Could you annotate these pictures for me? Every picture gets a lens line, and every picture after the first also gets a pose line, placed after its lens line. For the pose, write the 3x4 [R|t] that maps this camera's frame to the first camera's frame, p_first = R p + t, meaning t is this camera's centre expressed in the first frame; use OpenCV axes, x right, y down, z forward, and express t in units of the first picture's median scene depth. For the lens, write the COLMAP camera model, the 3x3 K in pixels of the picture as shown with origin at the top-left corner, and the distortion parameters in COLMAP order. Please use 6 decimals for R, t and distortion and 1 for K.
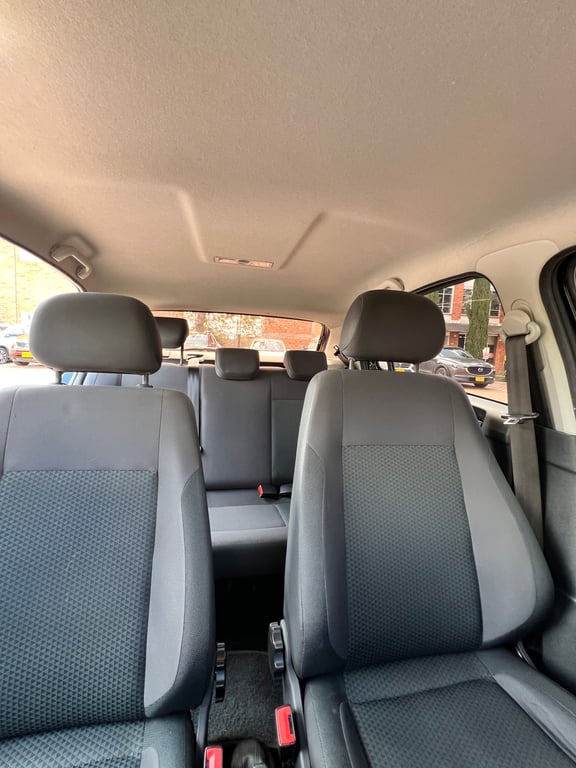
lens RADIAL K [[310.4, 0, 285.9], [0, 310.4, 382.6], [0, 0, 1]] dist [0.020195, -0.000459]
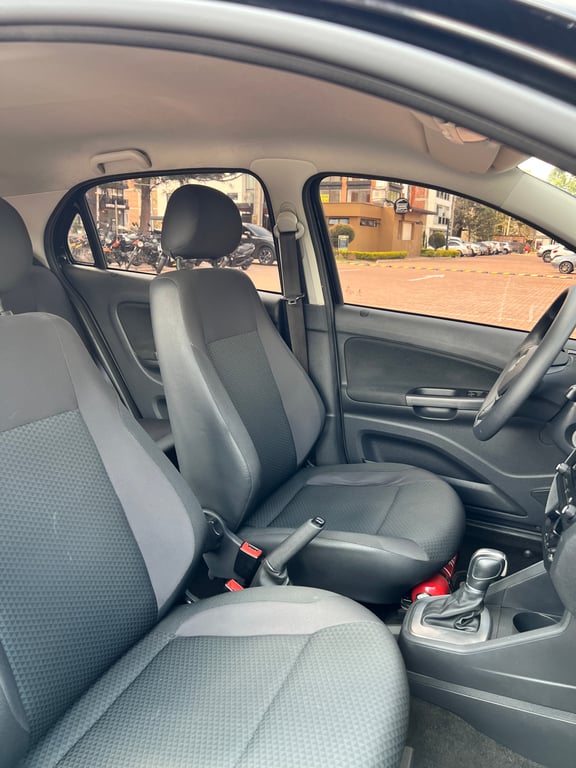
lens RADIAL K [[585.9, 0, 286.9], [0, 585.9, 389.0], [0, 0, 1]] dist [0.056239, -0.004372]
pose [[0.575057, -0.245091, 0.780538, -1.210634], [0.091417, 0.967346, 0.236399, -0.096121], [-0.812990, -0.064588, 0.578685, -0.379551]]
